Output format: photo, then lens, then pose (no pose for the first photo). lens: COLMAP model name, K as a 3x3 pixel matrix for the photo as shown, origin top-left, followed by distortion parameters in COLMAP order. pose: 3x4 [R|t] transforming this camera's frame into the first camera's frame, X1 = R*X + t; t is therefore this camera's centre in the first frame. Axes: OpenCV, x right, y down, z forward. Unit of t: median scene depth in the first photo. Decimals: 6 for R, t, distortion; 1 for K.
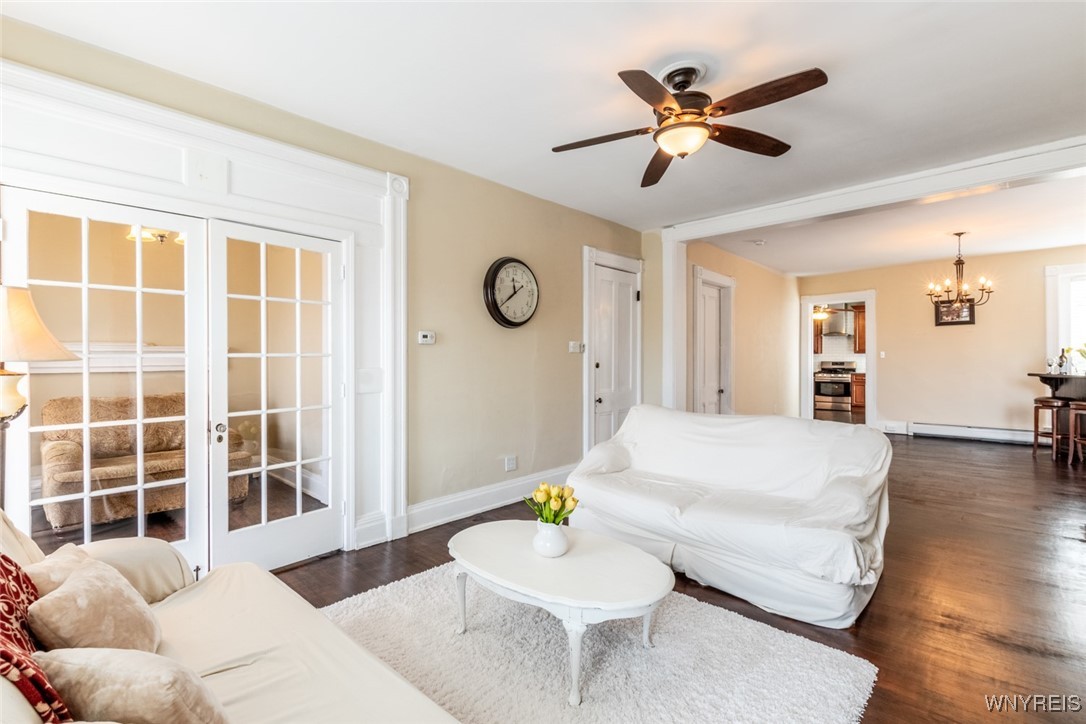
lens RADIAL K [[497.5, 0, 540.9], [0, 497.5, 359.3], [0, 0, 1]] dist [0.001444, 0.000316]
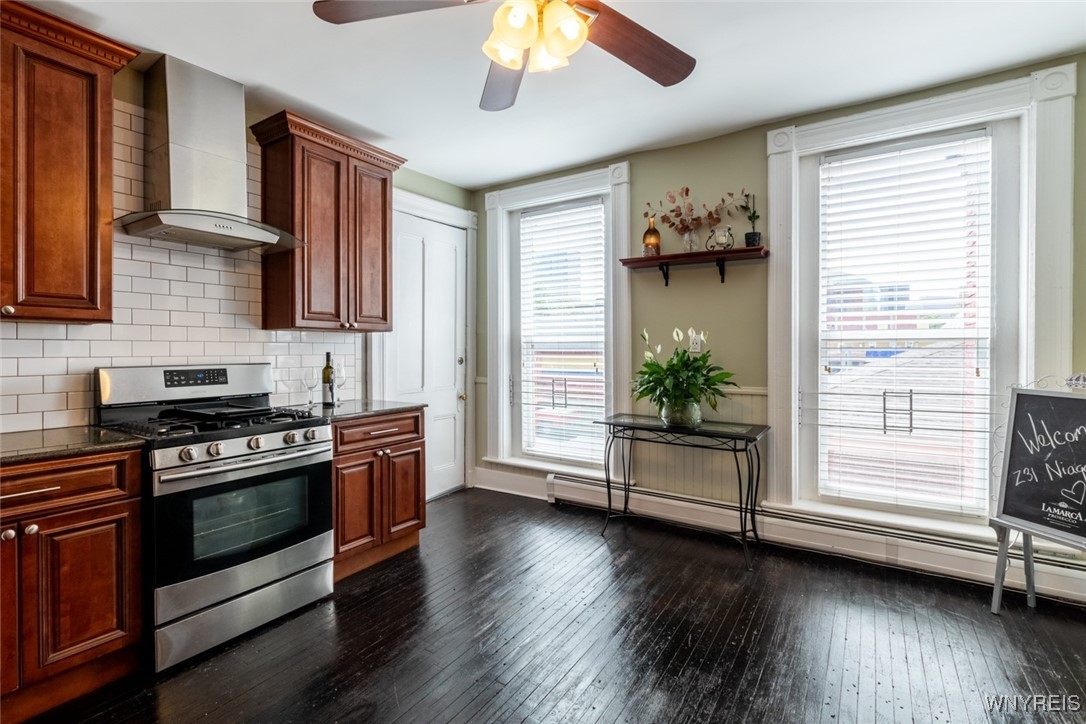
lens RADIAL K [[506.0, 0, 514.0], [0, 506.0, 352.0], [0, 0, 1]] dist [0.000353, -0.000207]
pose [[-0.150831, -0.002122, 0.988557, 0.660218], [0.005701, 0.999979, 0.003016, -0.001792], [-0.988543, 0.006091, -0.150816, 1.606142]]
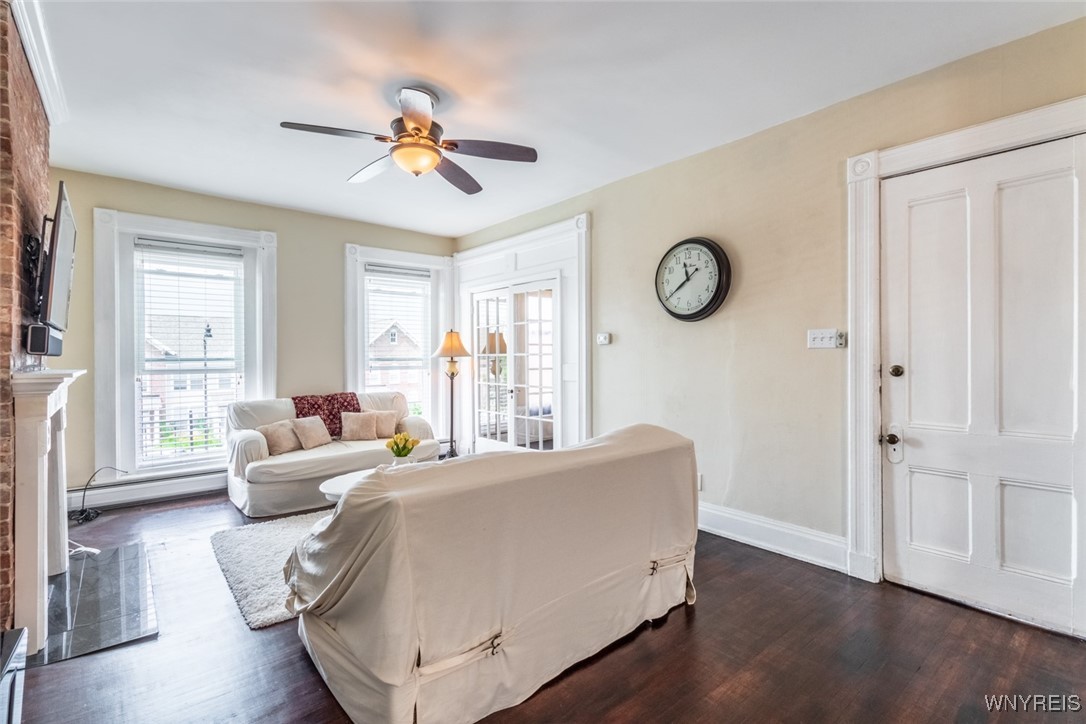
lens RADIAL K [[493.6, 0, 539.8], [0, 493.6, 359.1], [0, 0, 1]] dist [0.000427, -0.000111]
pose [[-0.113458, 0.009187, -0.993500, 0.506870], [-0.001499, 0.999955, 0.009418, -0.003259], [0.993542, 0.002558, -0.113439, 0.525501]]
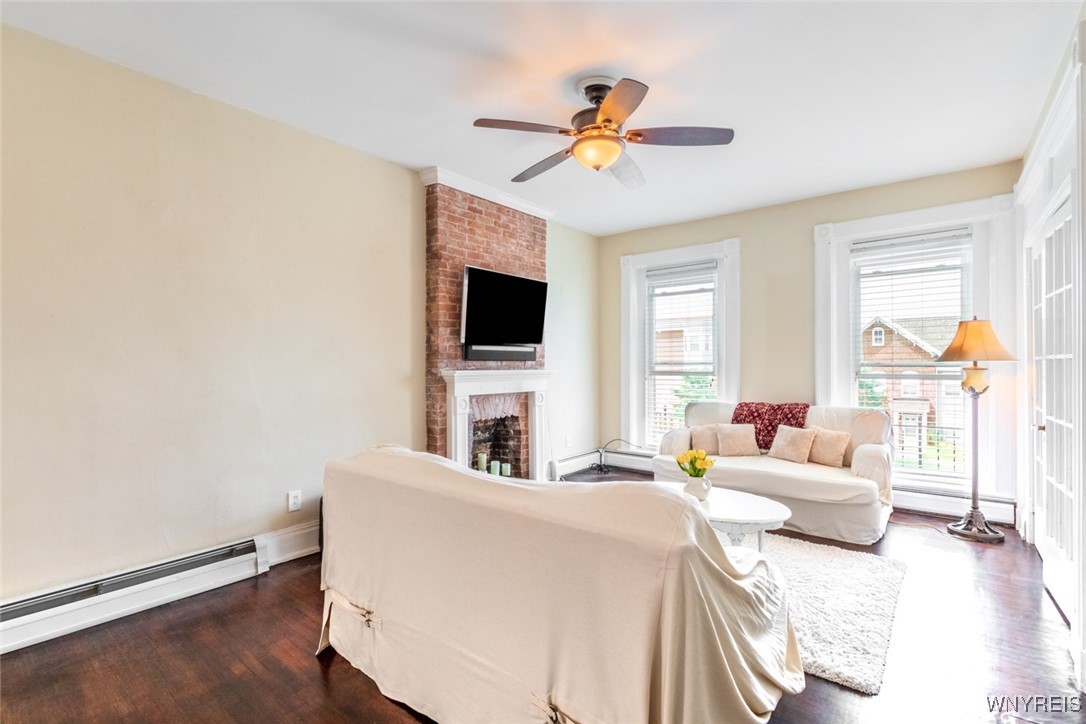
lens RADIAL K [[500.0, 0, 538.0], [0, 500.0, 361.3], [0, 0, 1]] dist [-0.000103, 0.000188]
pose [[-0.997379, 0.006338, -0.072079, 0.184188], [0.006104, 0.999975, 0.003476, -0.003388], [0.072100, 0.003027, -0.997393, 0.767378]]
